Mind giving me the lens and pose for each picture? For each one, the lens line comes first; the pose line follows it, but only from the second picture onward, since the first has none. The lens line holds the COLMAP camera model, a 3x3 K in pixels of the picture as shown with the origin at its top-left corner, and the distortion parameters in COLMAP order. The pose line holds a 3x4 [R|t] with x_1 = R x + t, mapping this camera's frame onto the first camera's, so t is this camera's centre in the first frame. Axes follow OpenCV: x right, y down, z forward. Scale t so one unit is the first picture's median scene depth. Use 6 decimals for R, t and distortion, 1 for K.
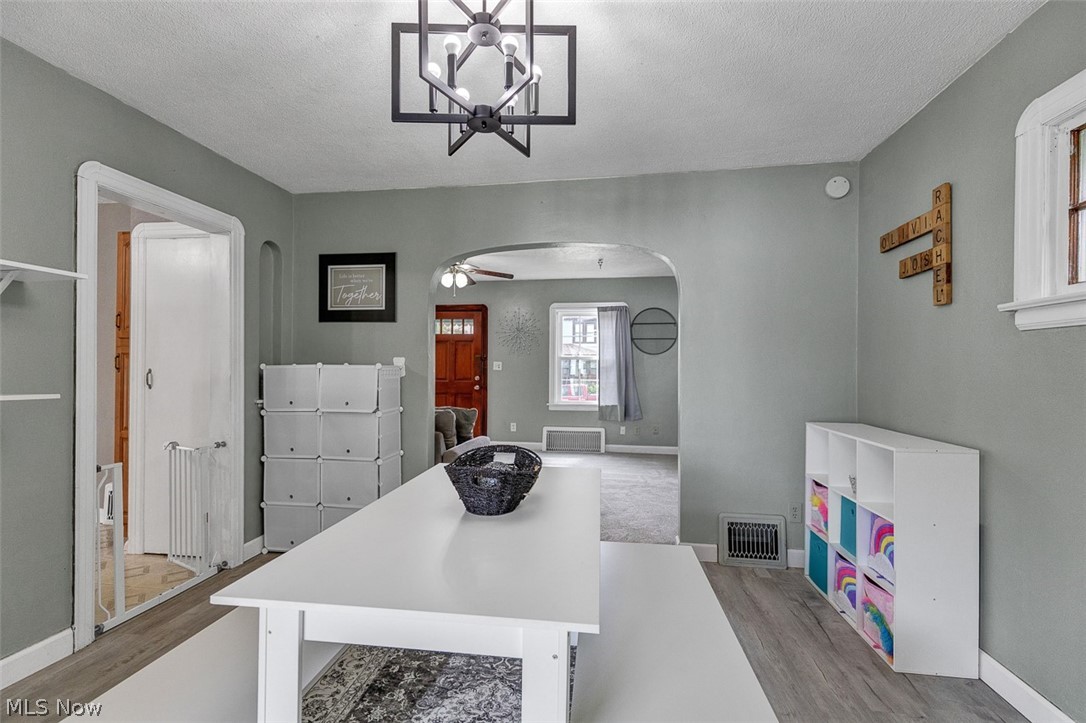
lens RADIAL K [[499.1, 0, 542.4], [0, 499.1, 363.4], [0, 0, 1]] dist [-0.000374, -0.000152]
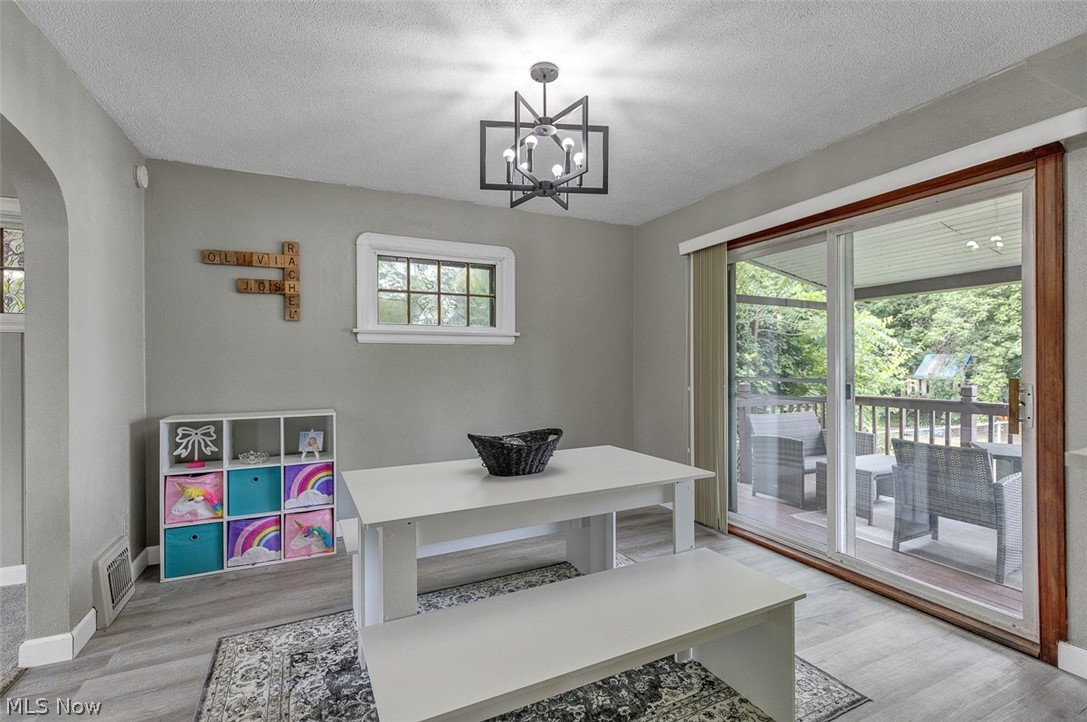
lens RADIAL K [[499.5, 0, 542.9], [0, 499.5, 362.9], [0, 0, 1]] dist [-0.000374, -0.000152]
pose [[-0.564550, -0.006335, 0.825375, -0.759362], [-0.005005, 0.999978, 0.004252, 0.000193], [-0.825384, -0.001730, -0.564569, 1.061711]]
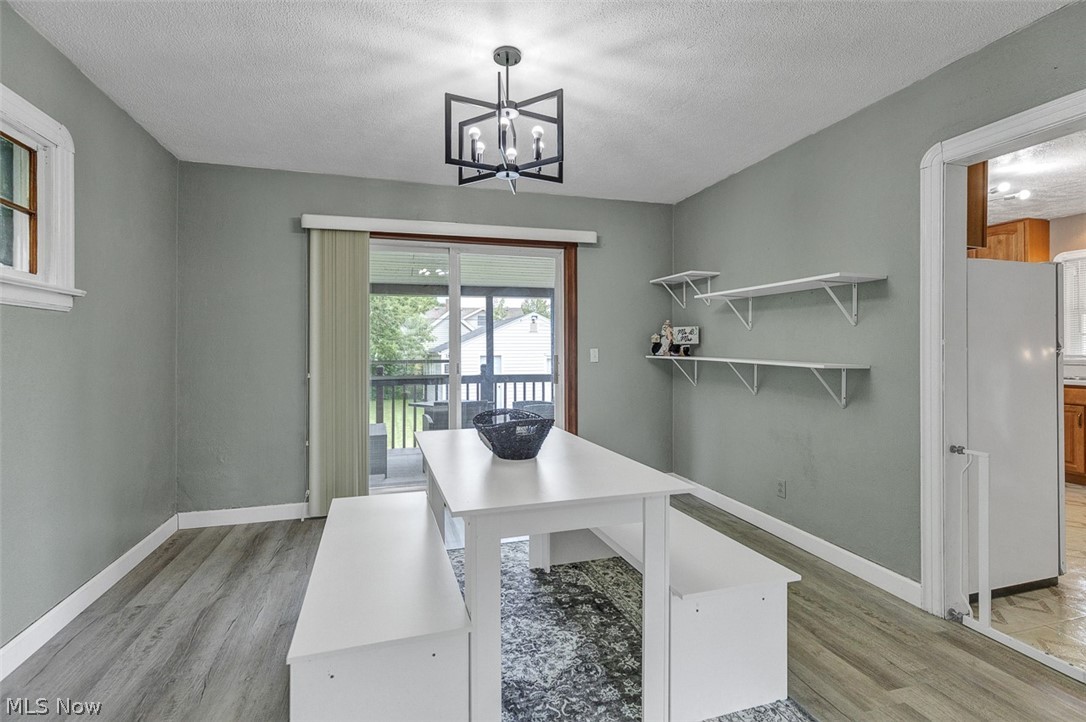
lens RADIAL K [[497.1, 0, 546.5], [0, 497.1, 351.2], [0, 0, 1]] dist [0.001340, 0.000387]
pose [[-0.898471, -0.005911, -0.438992, 0.237657], [-0.004197, 0.999979, -0.004875, 0.020724], [0.439012, -0.002538, -0.898478, 1.370563]]
